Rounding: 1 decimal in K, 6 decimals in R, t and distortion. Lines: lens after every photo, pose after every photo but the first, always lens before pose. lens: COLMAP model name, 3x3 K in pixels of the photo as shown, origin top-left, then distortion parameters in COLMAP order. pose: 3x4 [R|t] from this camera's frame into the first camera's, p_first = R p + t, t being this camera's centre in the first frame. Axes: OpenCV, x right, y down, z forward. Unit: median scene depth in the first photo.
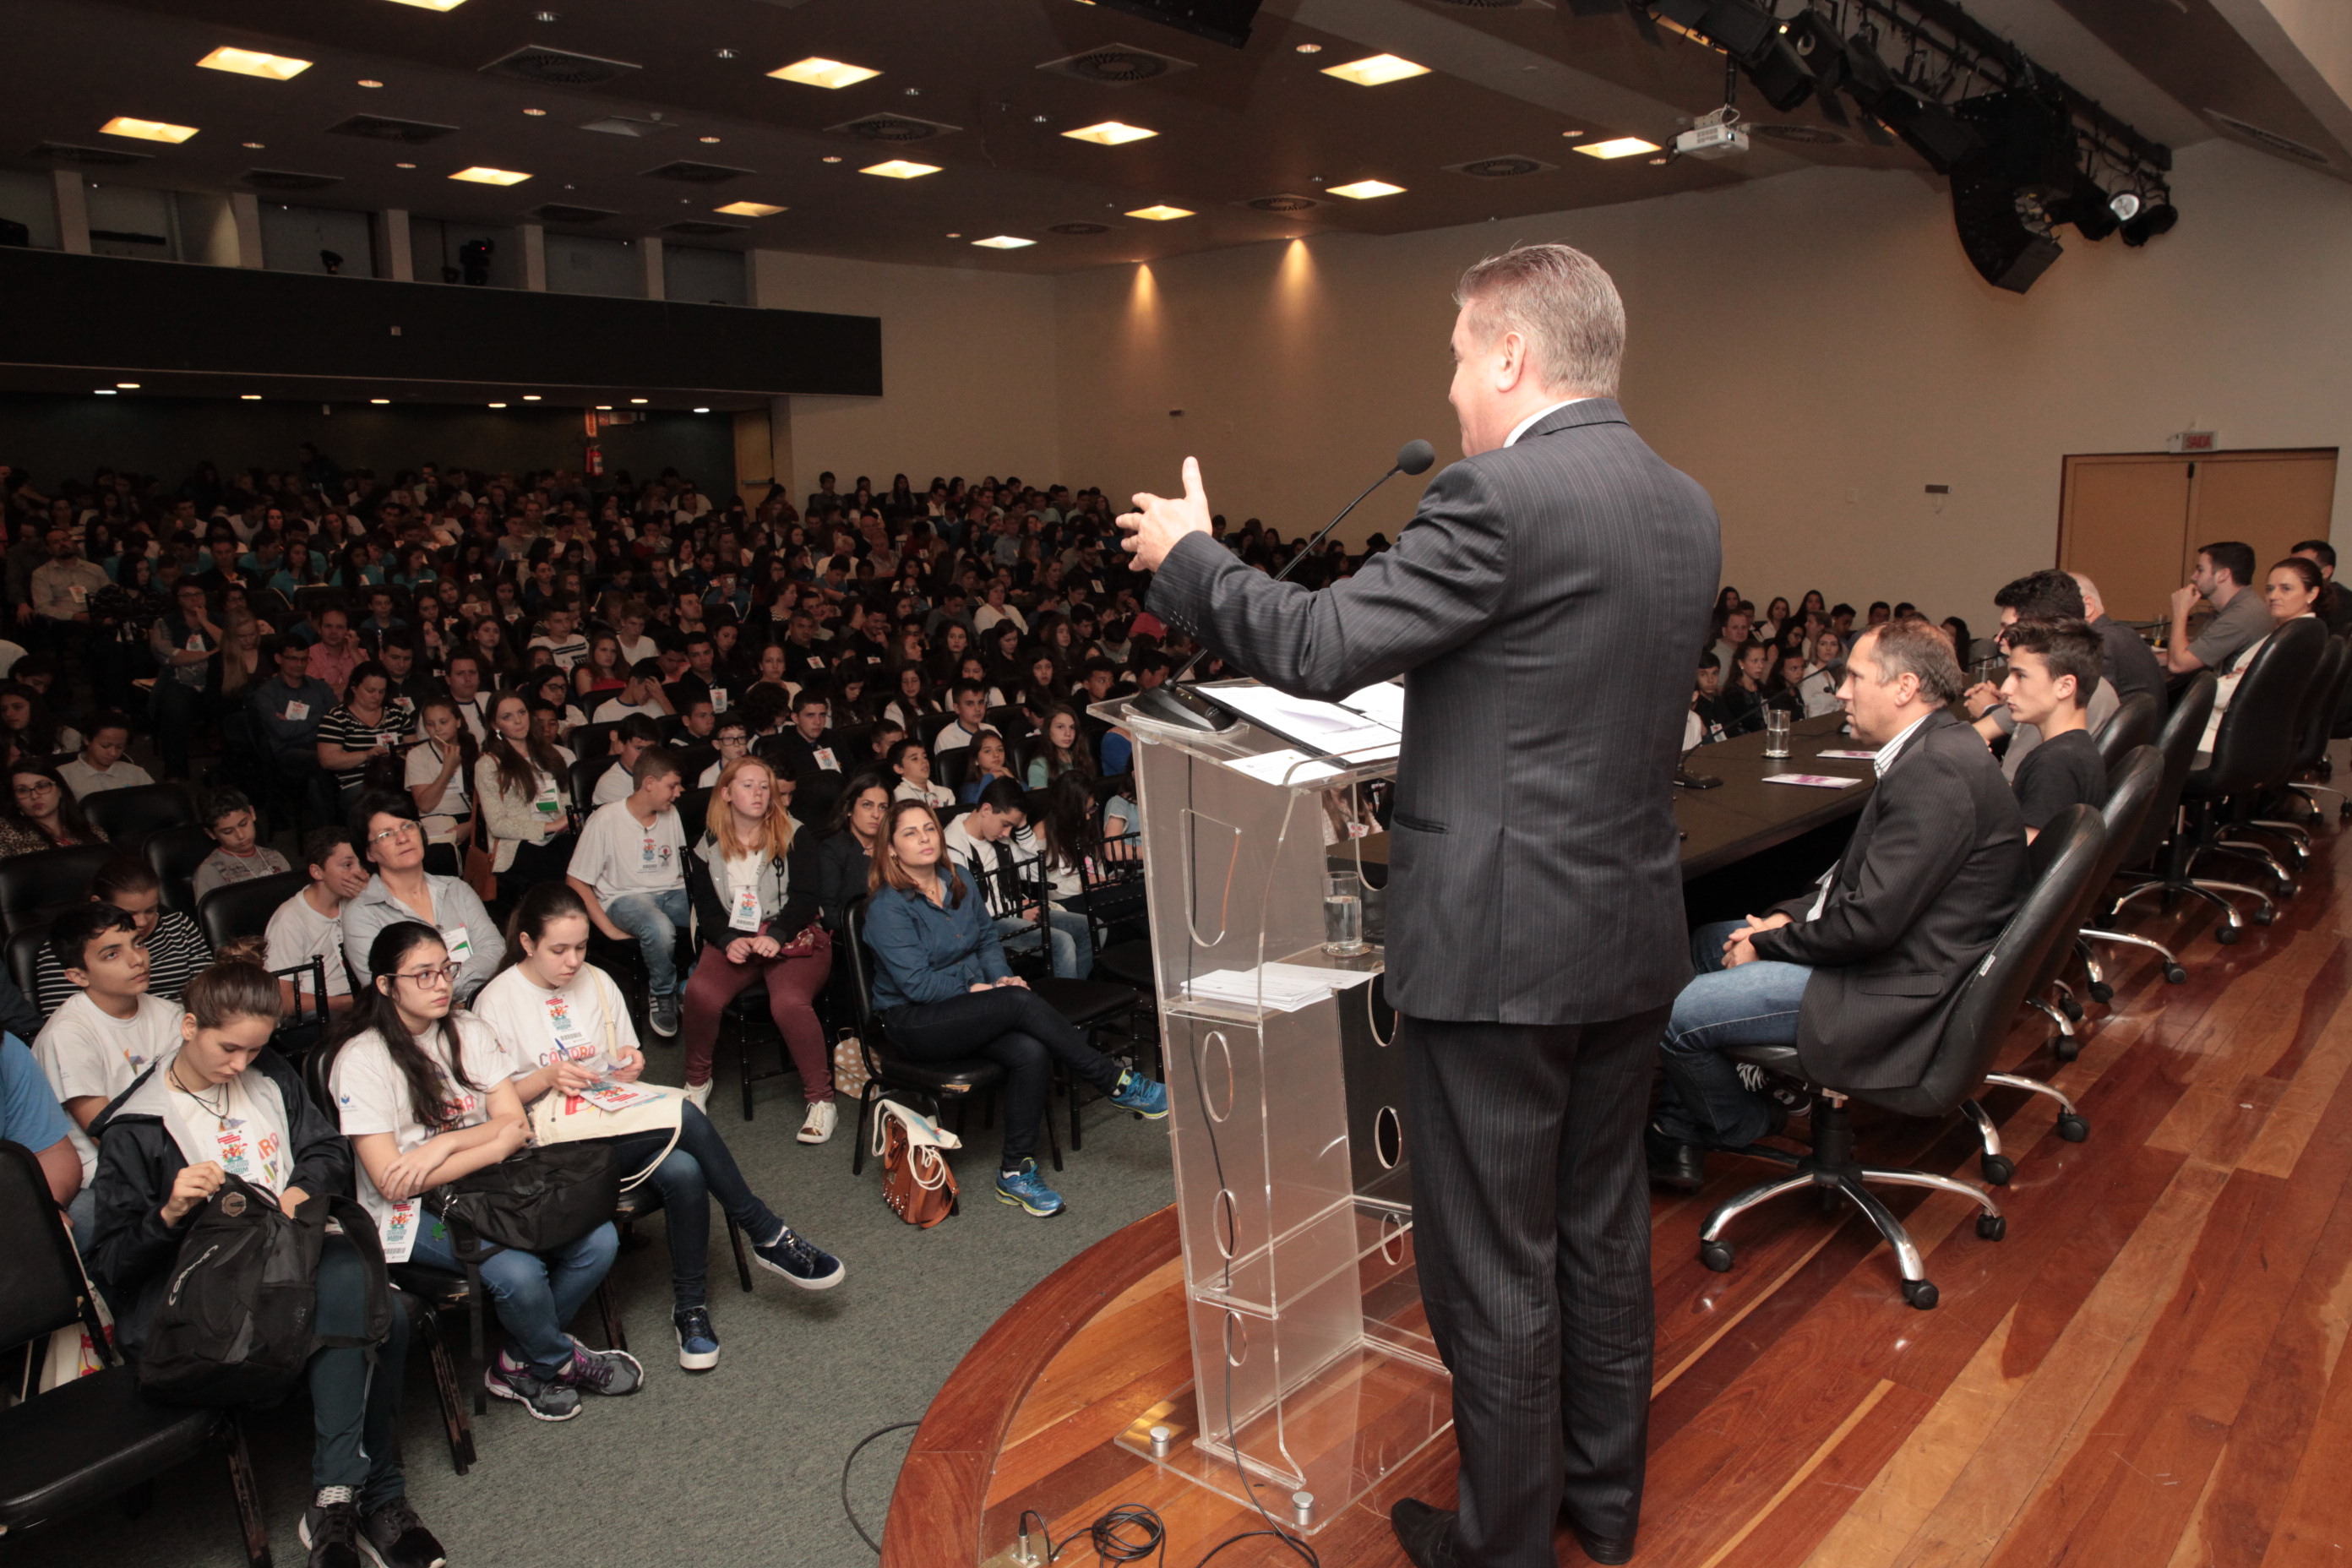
lens RADIAL K [[1608.2, 0, 1177.0], [0, 1608.2, 791.5], [0, 0, 1]] dist [-0.110698, 0.086801]
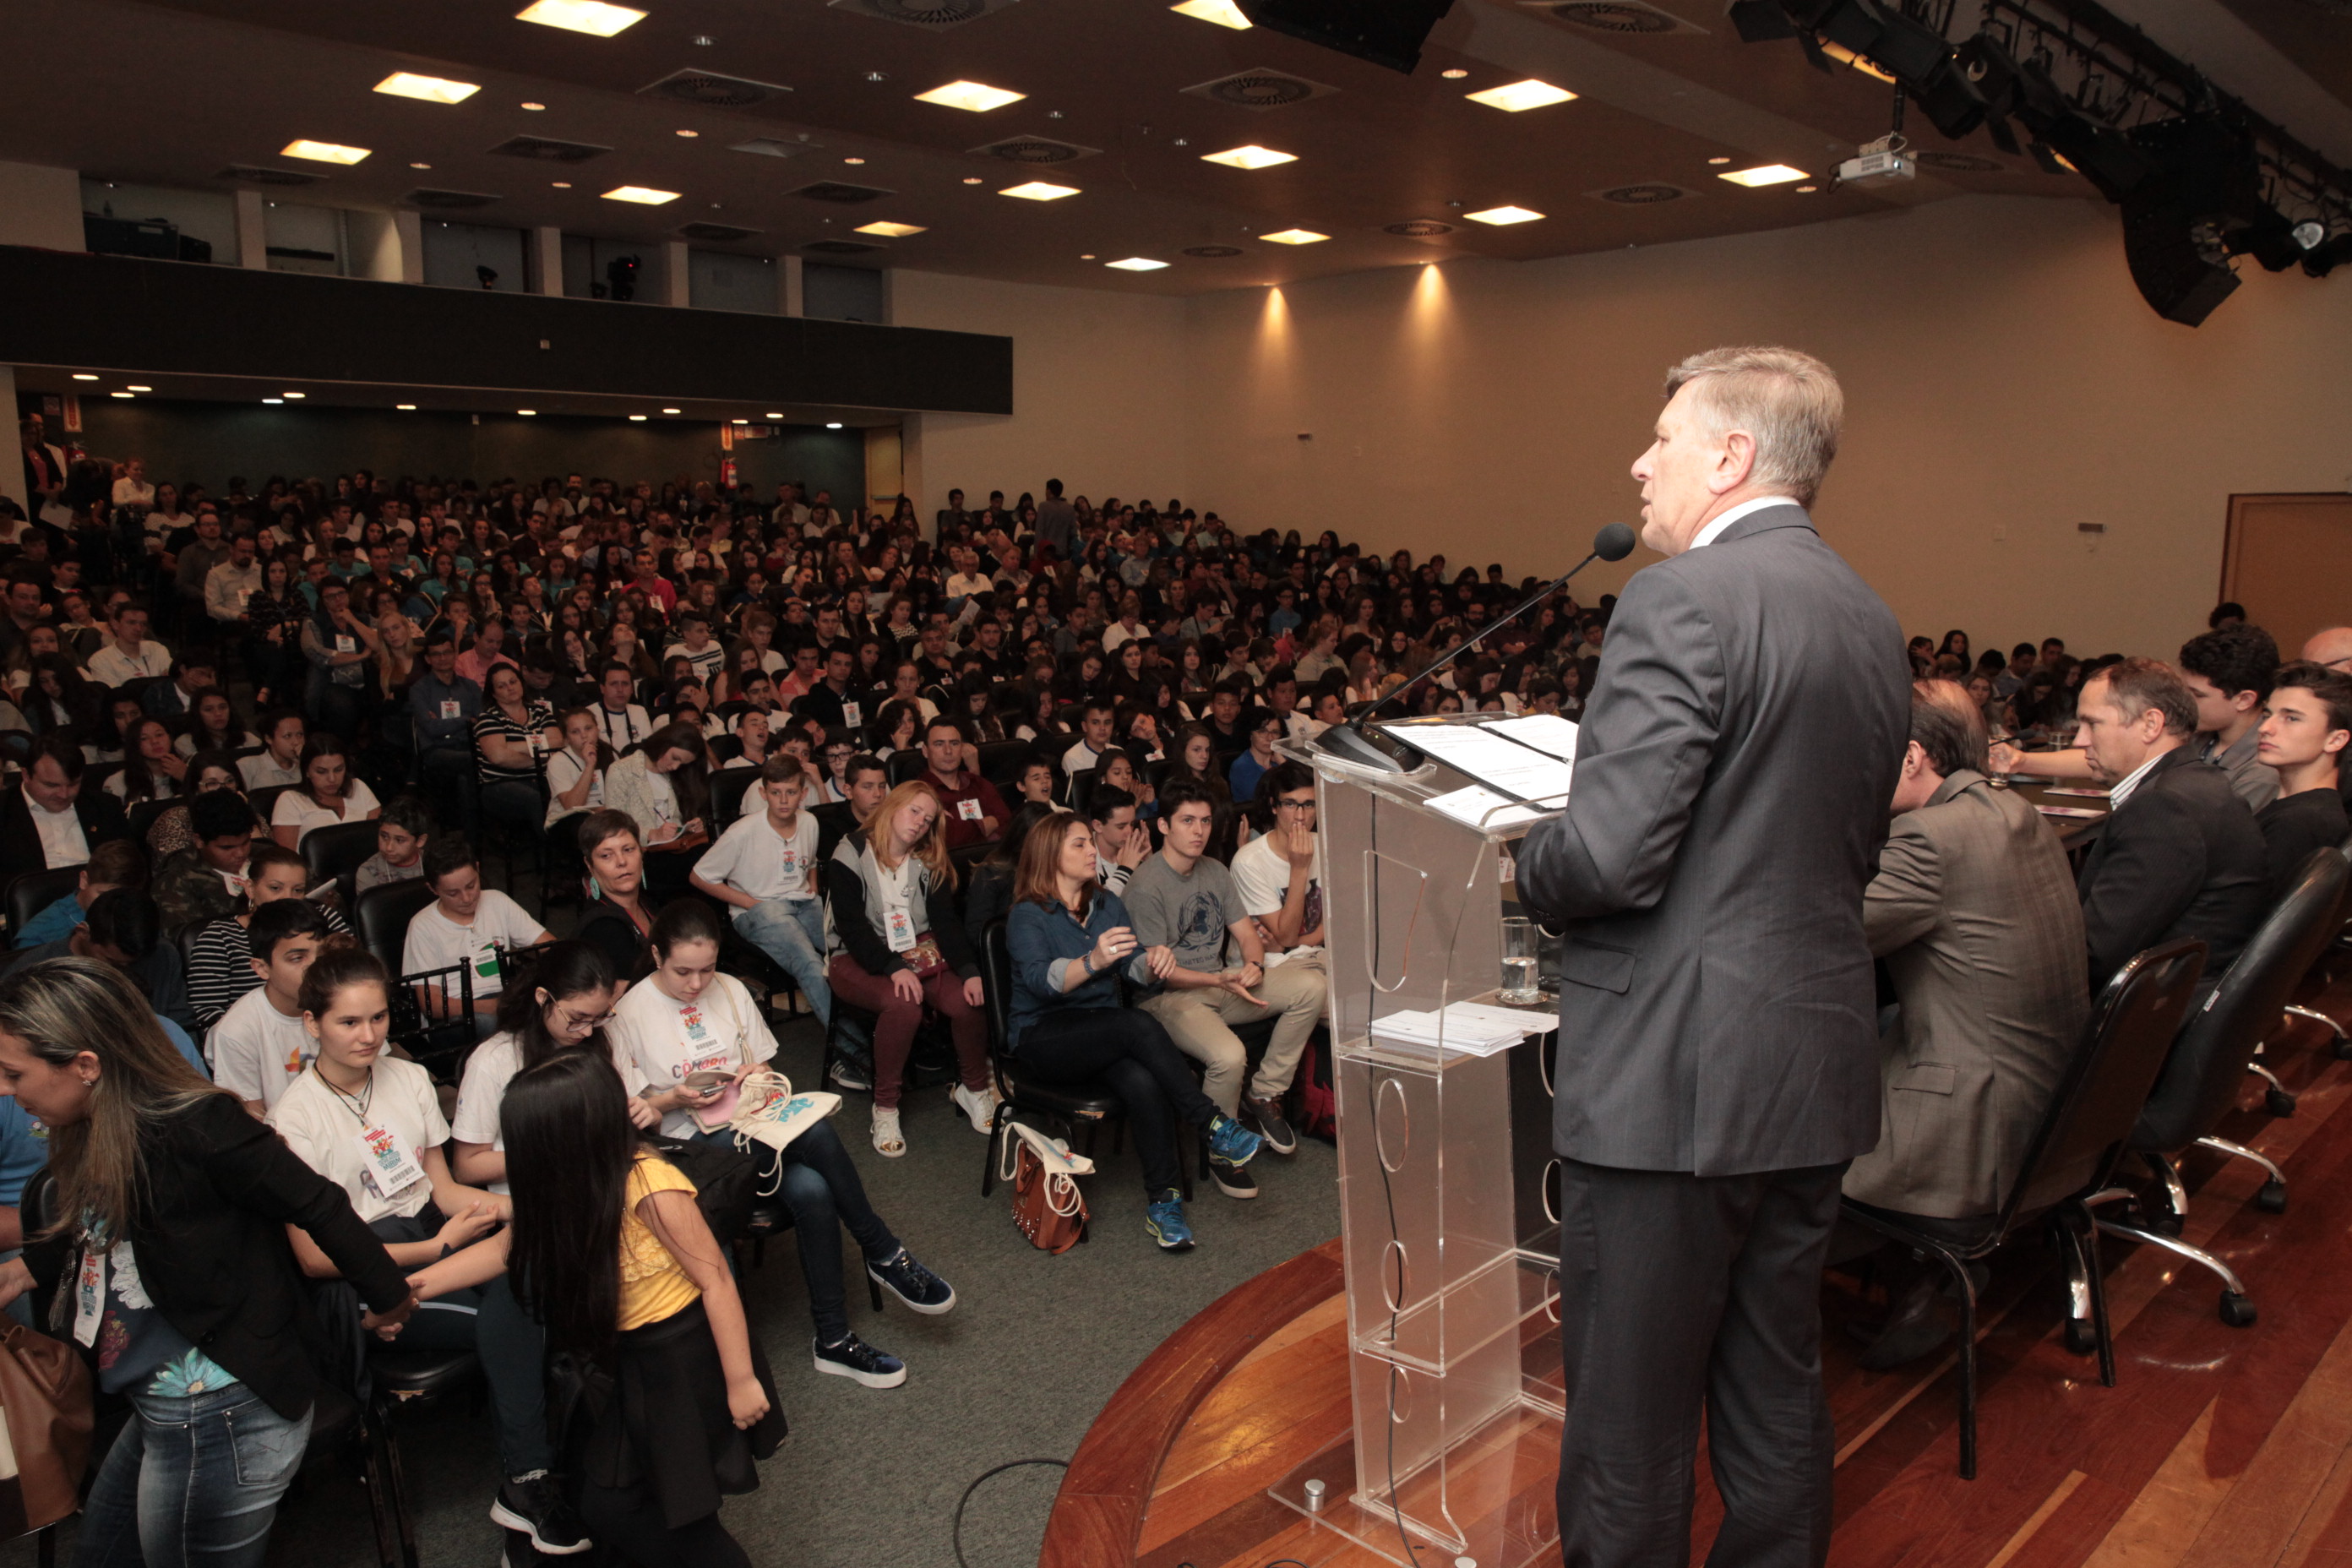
lens RADIAL K [[1608.2, 0, 1177.0], [0, 1608.2, 791.5], [0, 0, 1]] dist [-0.110698, 0.086801]
pose [[0.997220, 0.028973, -0.068646, -0.010403], [-0.029867, 0.999481, -0.012032, -0.002174], [0.068262, 0.014049, 0.997569, 0.004426]]
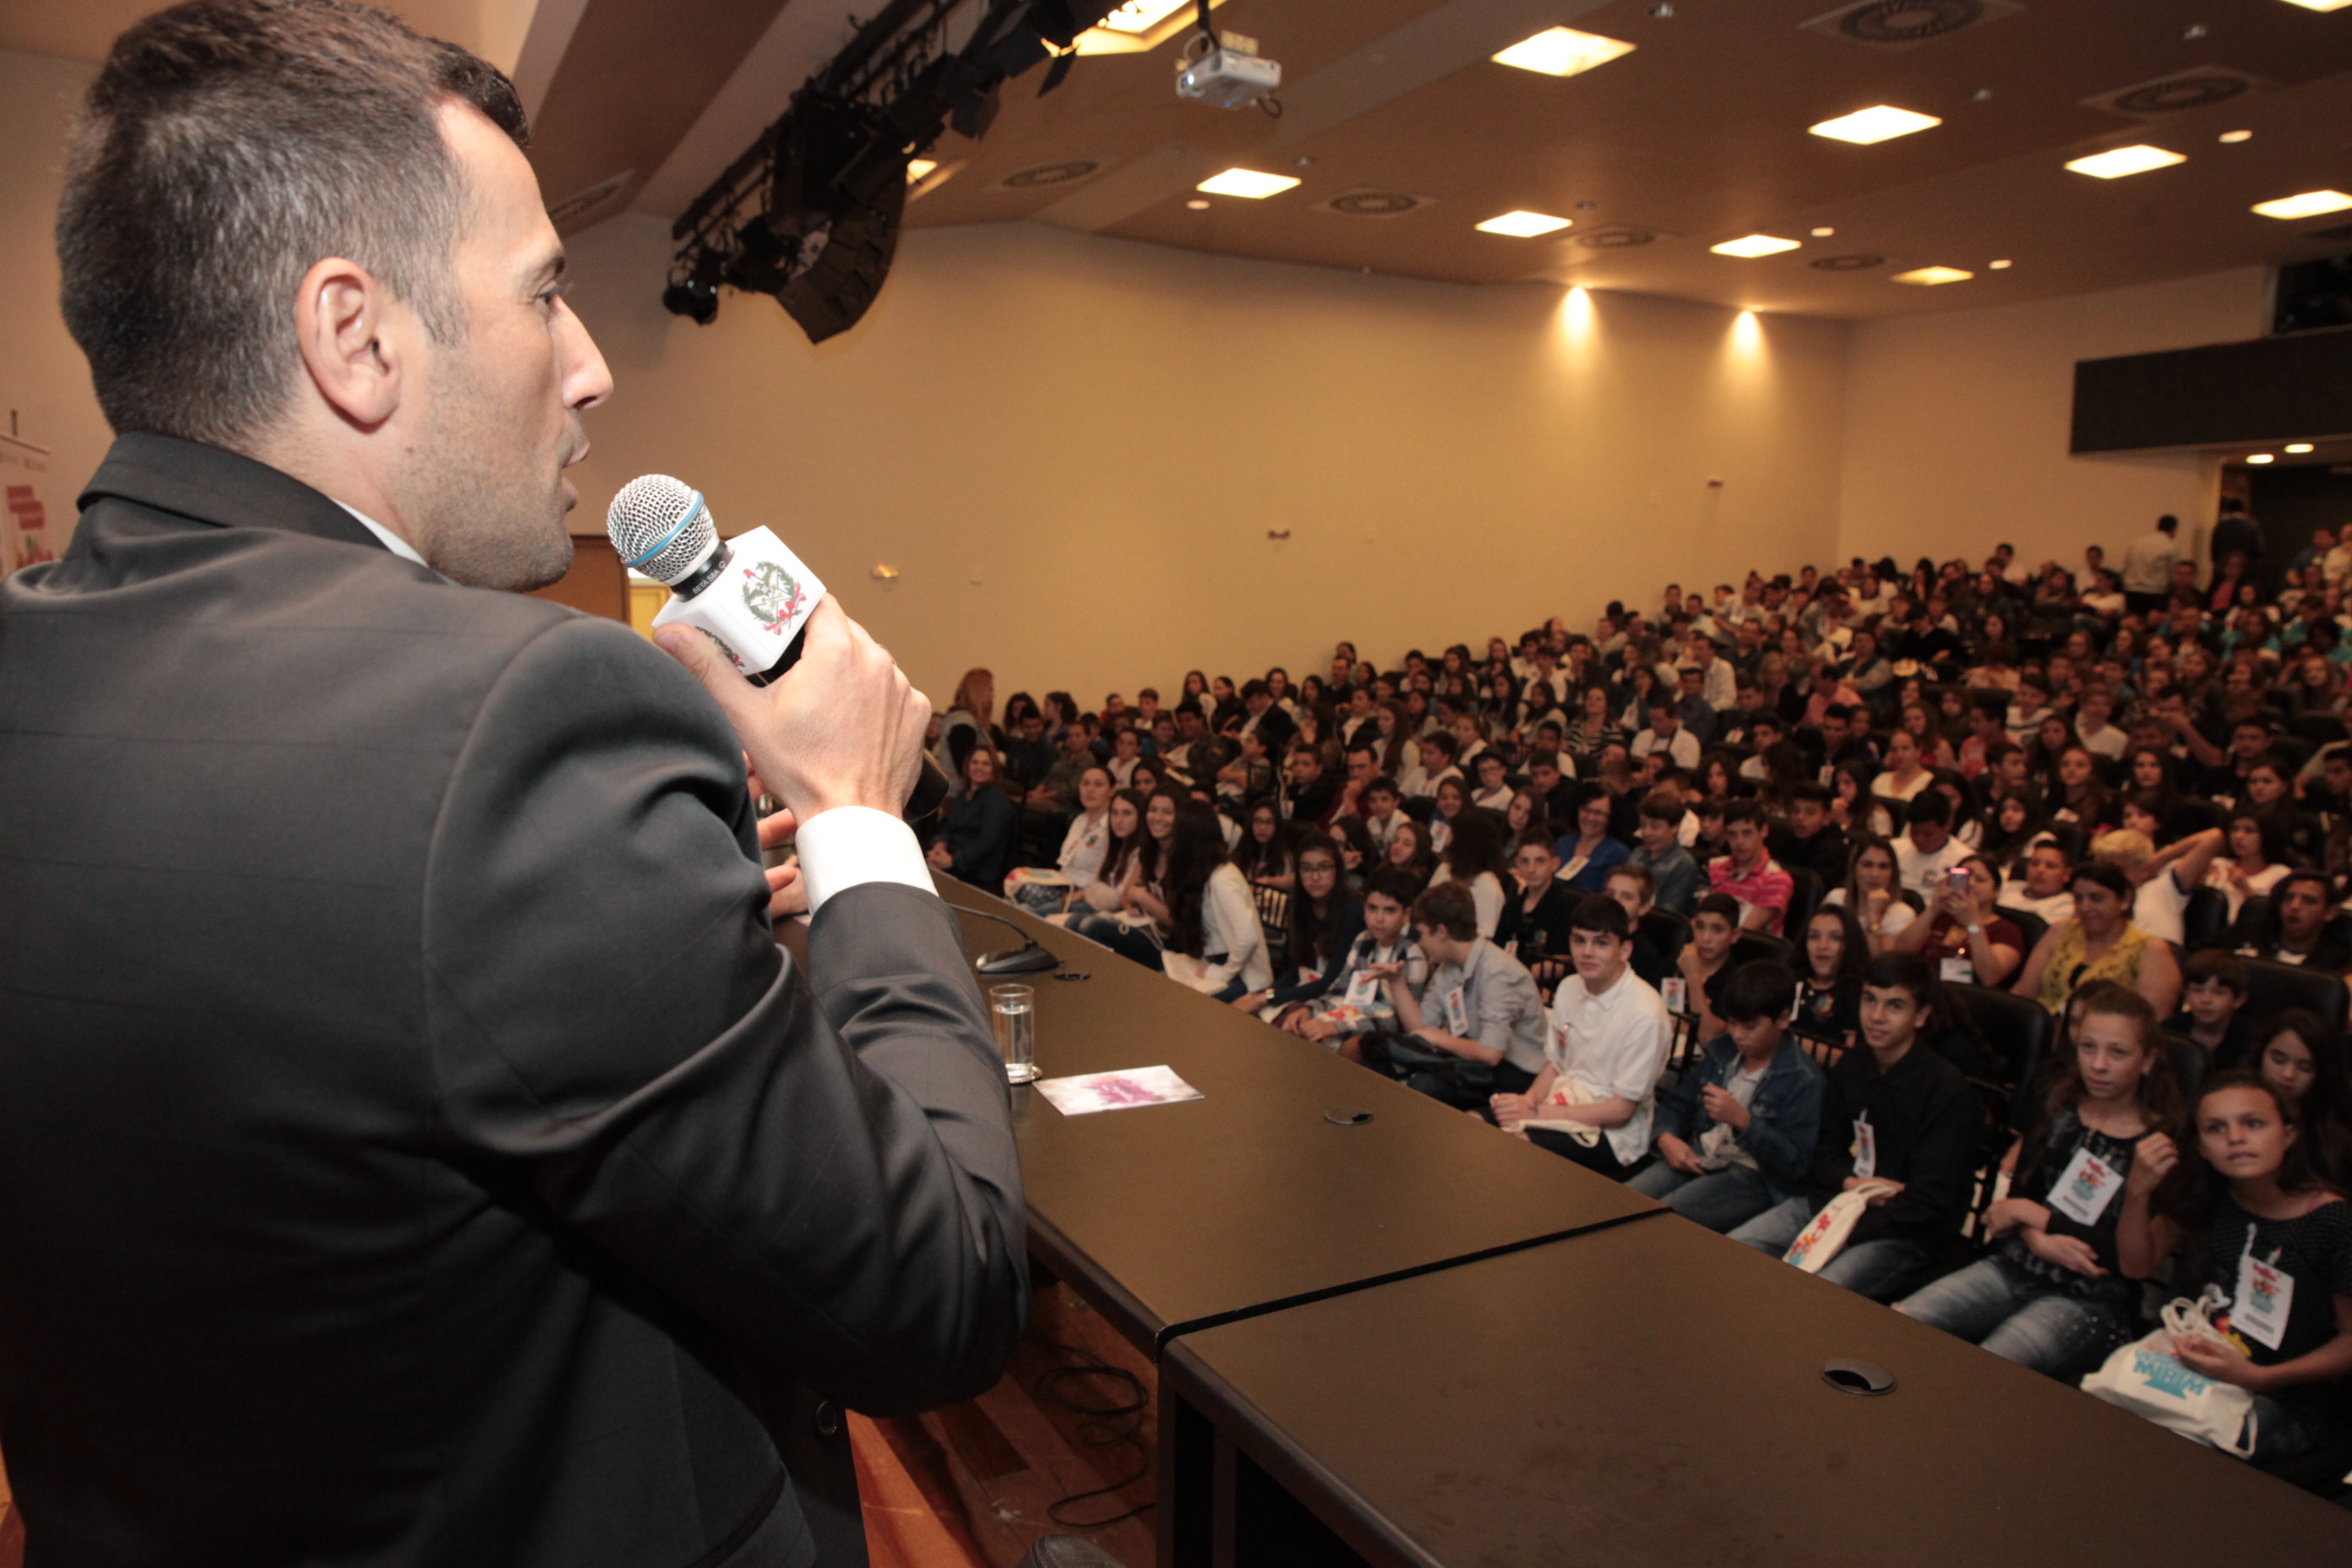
lens RADIAL K [[1599.1, 0, 1173.8], [0, 1599.1, 798.4], [0, 0, 1]] dist [-0.113242, 0.085412]
pose [[-0.308734, 0.137243, -0.941195, 0.736823], [-0.164696, 0.966874, 0.195012, -0.158020], [0.936781, 0.215217, -0.275904, 0.851493]]
